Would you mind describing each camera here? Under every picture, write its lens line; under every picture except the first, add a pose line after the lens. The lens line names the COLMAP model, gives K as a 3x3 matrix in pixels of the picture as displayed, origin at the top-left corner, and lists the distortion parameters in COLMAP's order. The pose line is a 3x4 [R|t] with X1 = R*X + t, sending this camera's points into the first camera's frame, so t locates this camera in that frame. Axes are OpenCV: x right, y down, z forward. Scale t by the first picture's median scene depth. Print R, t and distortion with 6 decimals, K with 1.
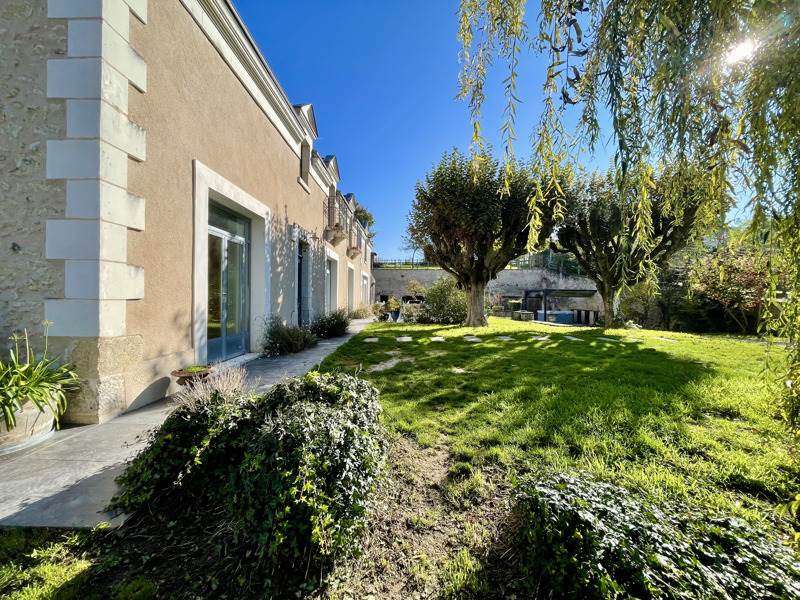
lens RADIAL K [[323.3, 0, 400.4], [0, 323.3, 299.0], [0, 0, 1]] dist [0.002336, 0.000113]
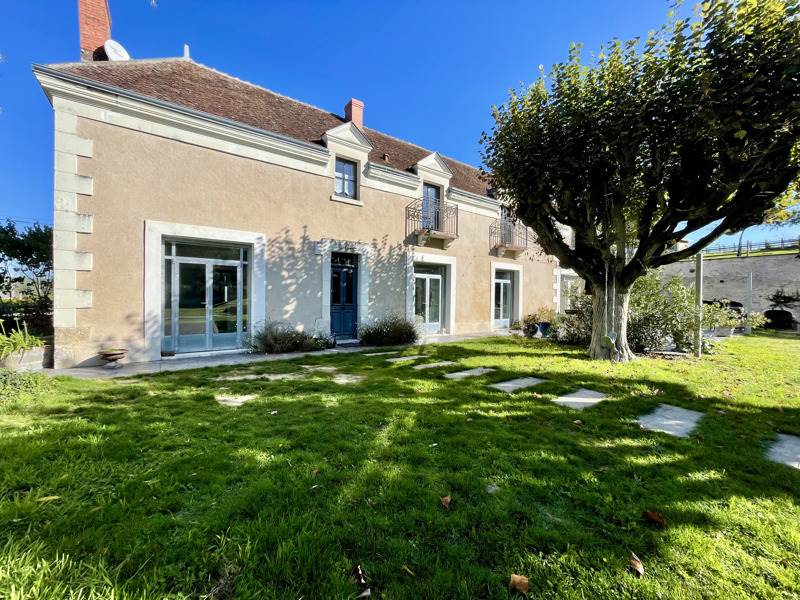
lens RADIAL K [[323.3, 0, 400.6], [0, 323.3, 305.4], [0, 0, 1]] dist [0.002336, 0.000113]
pose [[0.595862, -0.000802, -0.803086, 1.379497], [0.002677, 0.999996, 0.000988, -0.007847], [0.803082, -0.002739, 0.595862, 1.044736]]
